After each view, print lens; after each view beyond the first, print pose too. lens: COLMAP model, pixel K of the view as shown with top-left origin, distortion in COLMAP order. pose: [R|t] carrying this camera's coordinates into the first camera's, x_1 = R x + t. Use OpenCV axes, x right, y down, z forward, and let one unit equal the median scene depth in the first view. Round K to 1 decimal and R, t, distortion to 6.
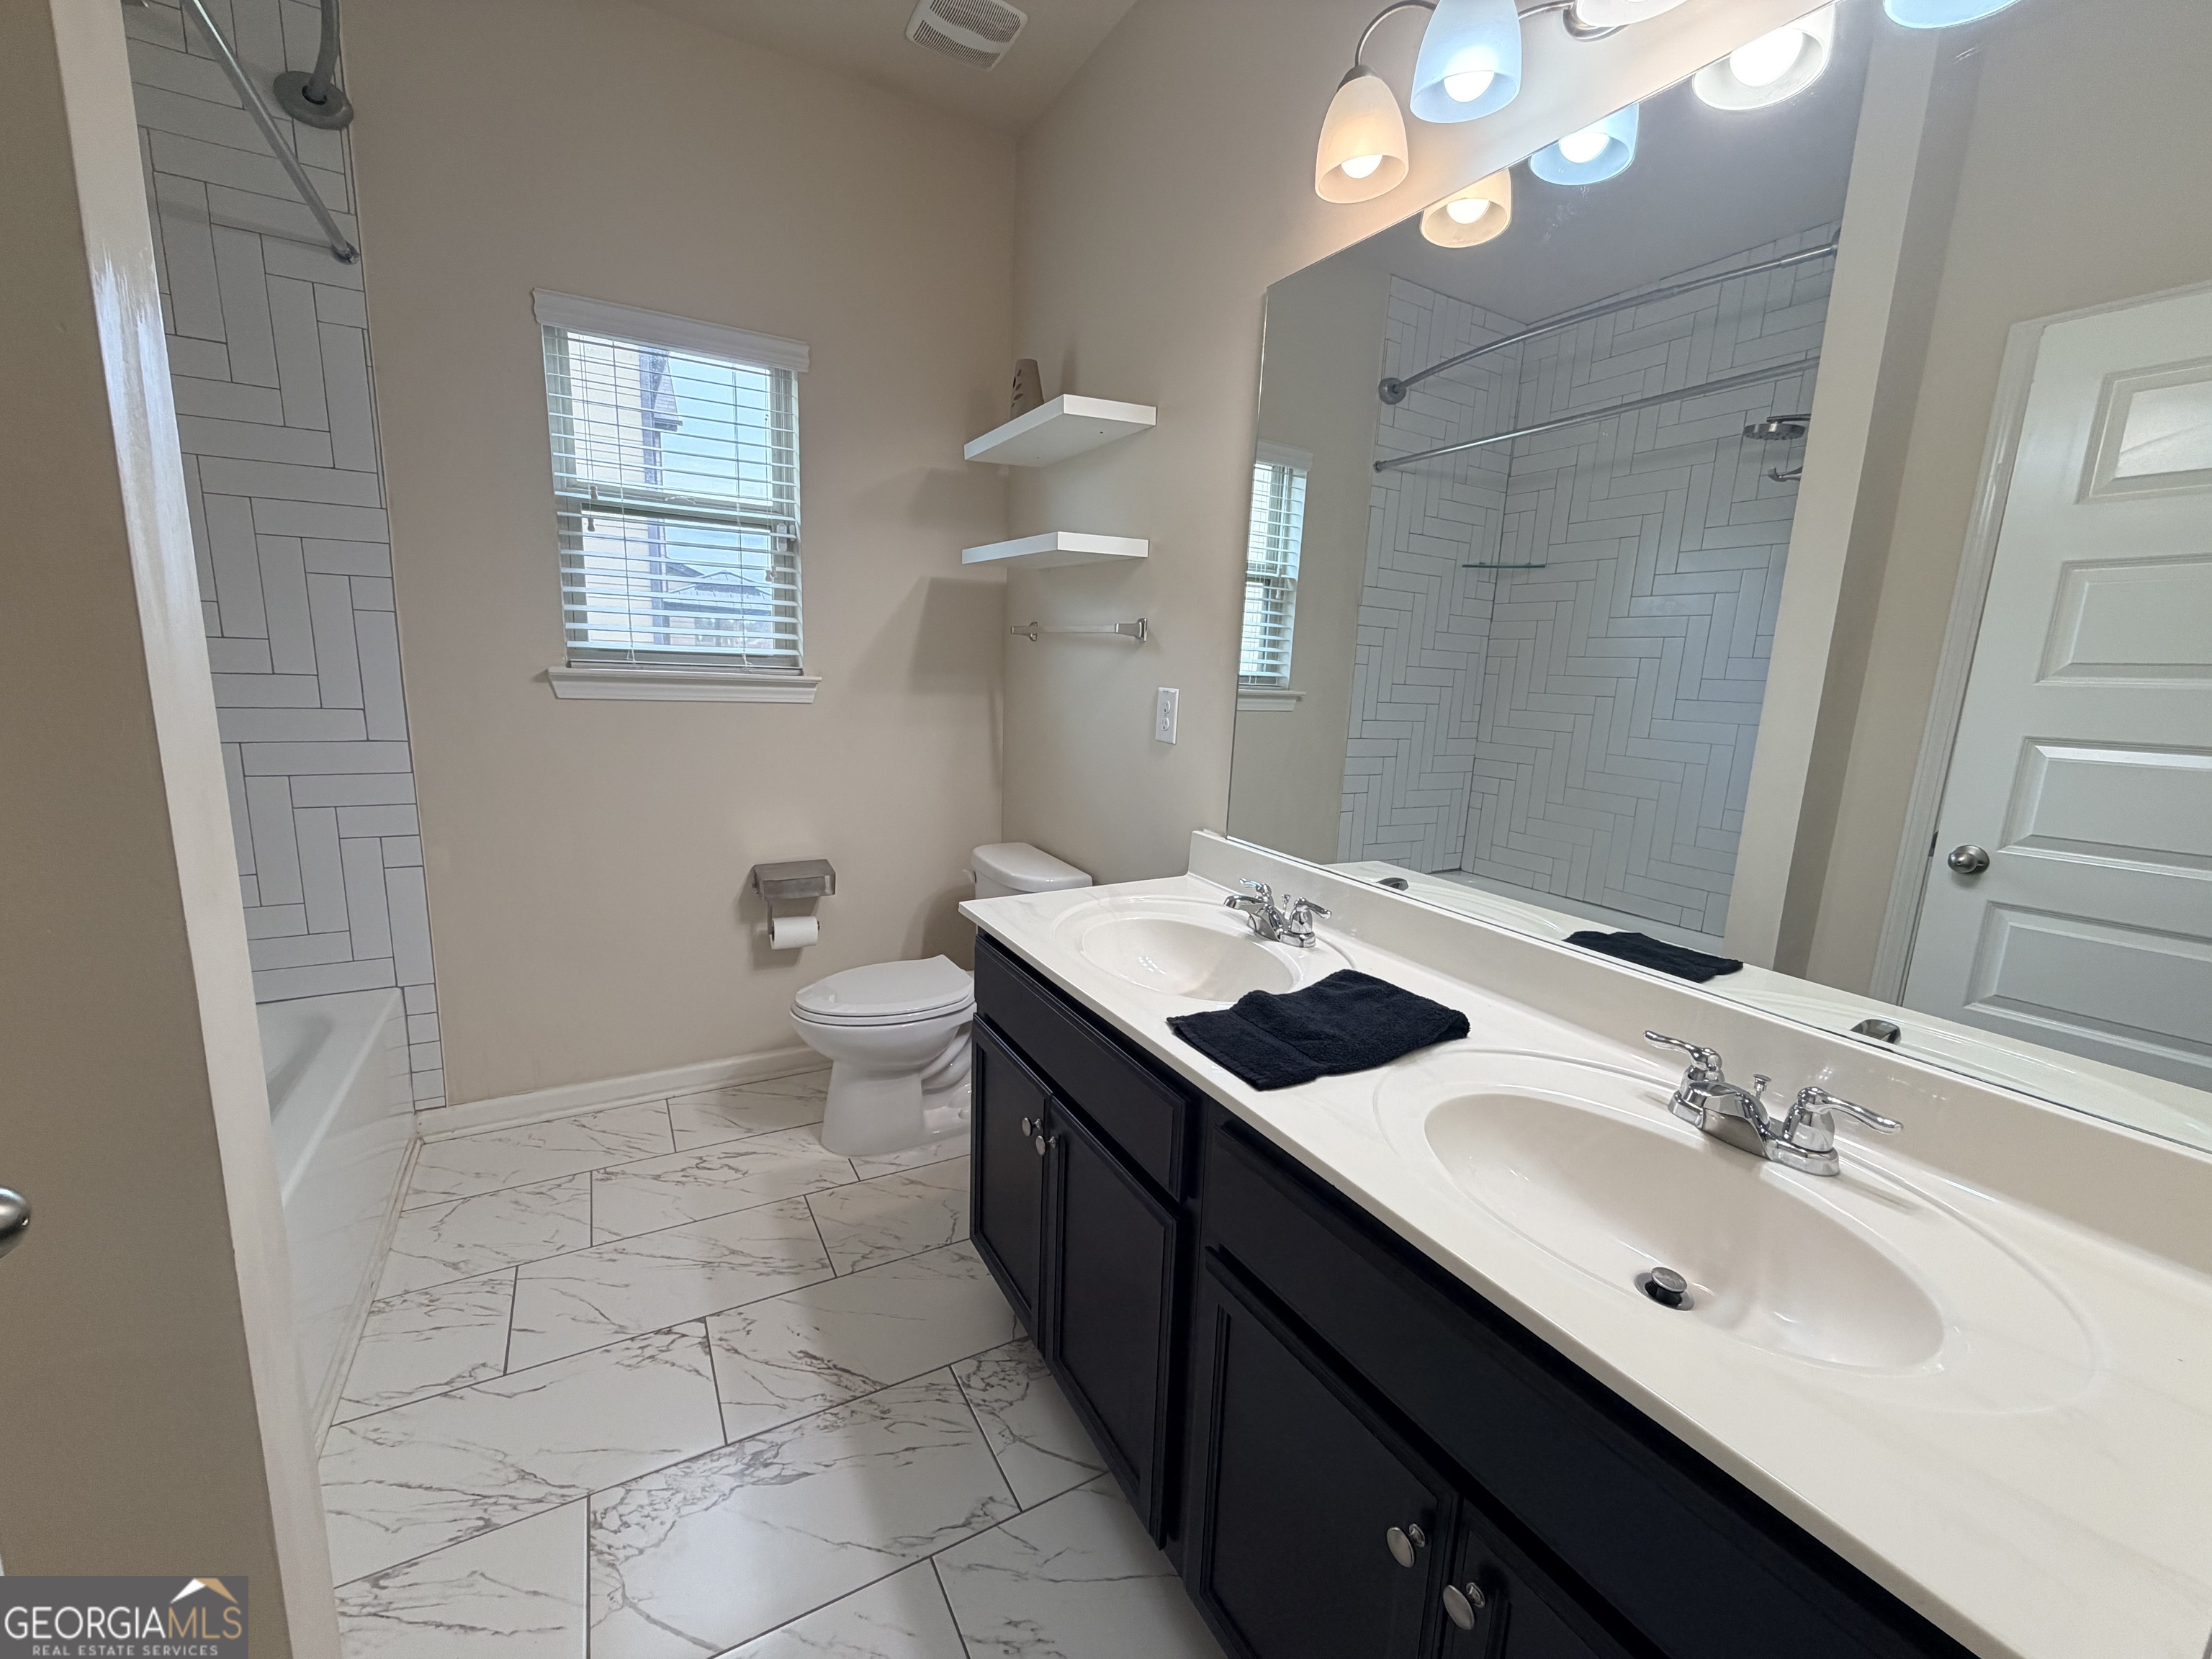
lens RADIAL K [[883.0, 0, 1100.3], [0, 883.0, 828.9], [0, 0, 1]] dist [0.001640, -0.000806]
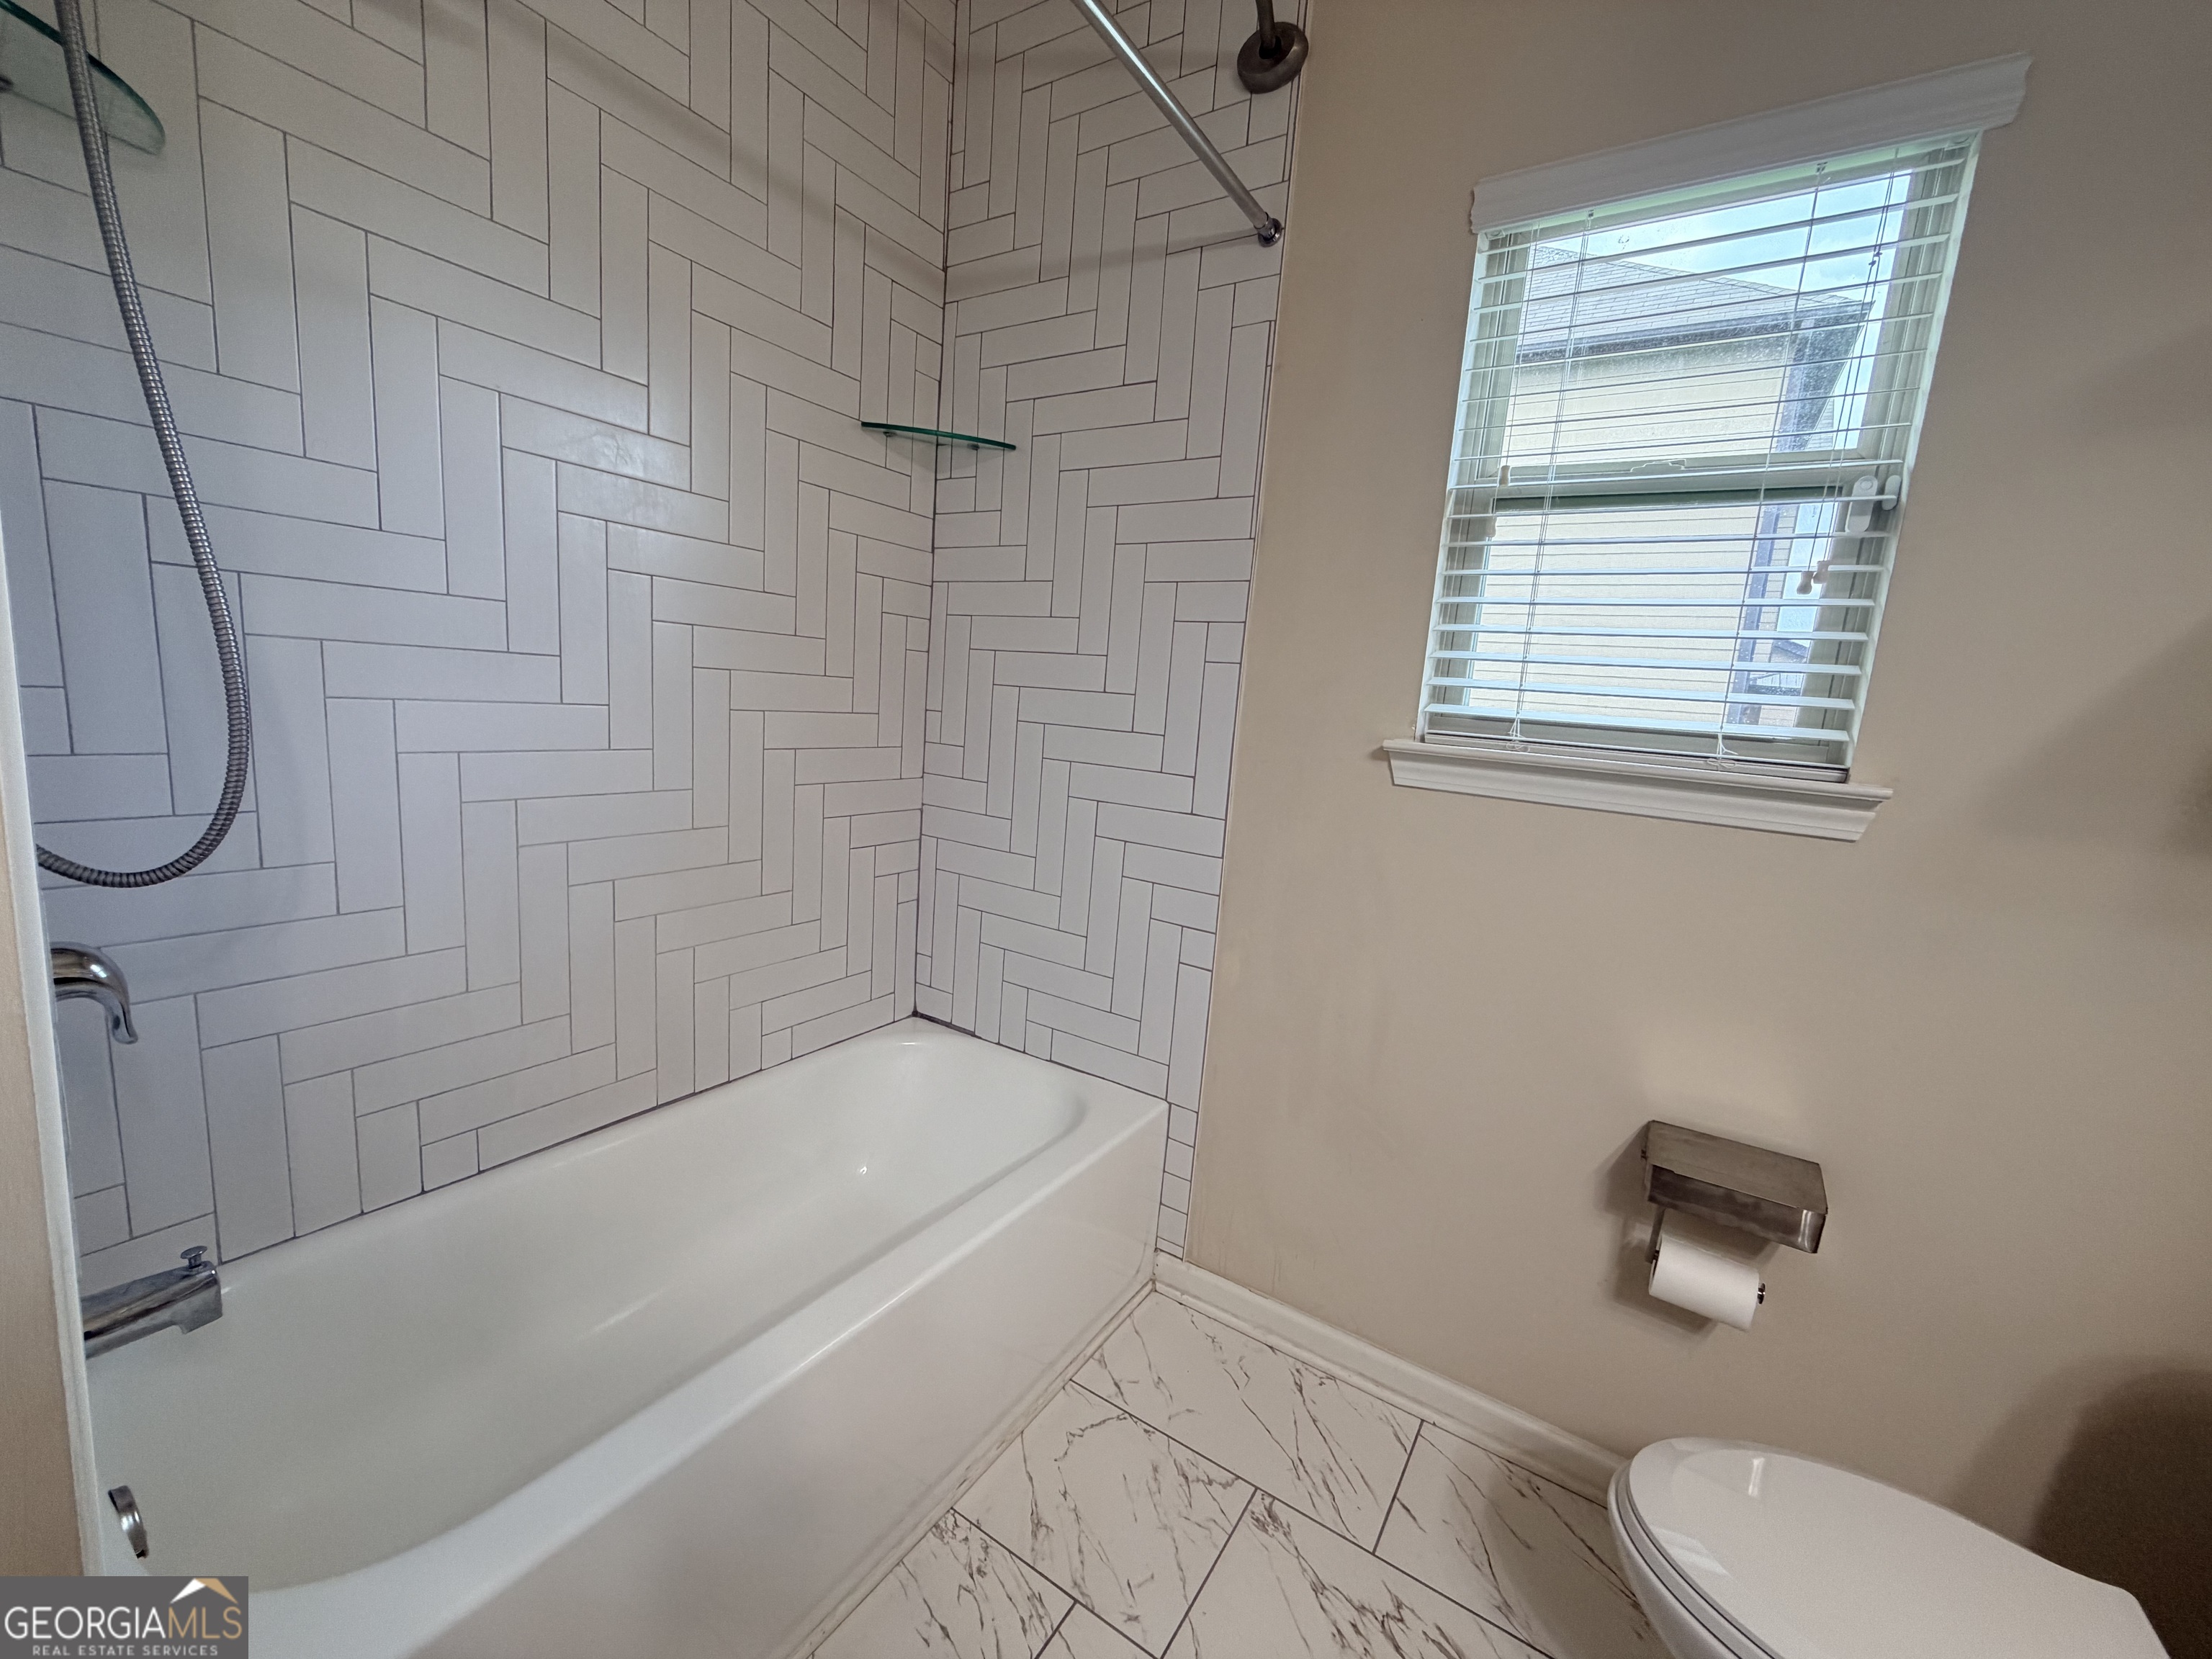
lens RADIAL K [[883.0, 0, 1108.2], [0, 883.0, 825.3], [0, 0, 1]] dist [0.001640, -0.000806]
pose [[0.454580, 0.134645, -0.880470, -0.101479], [-0.210817, 0.976685, 0.040515, -0.093186], [0.865398, 0.167201, 0.472367, 0.465593]]
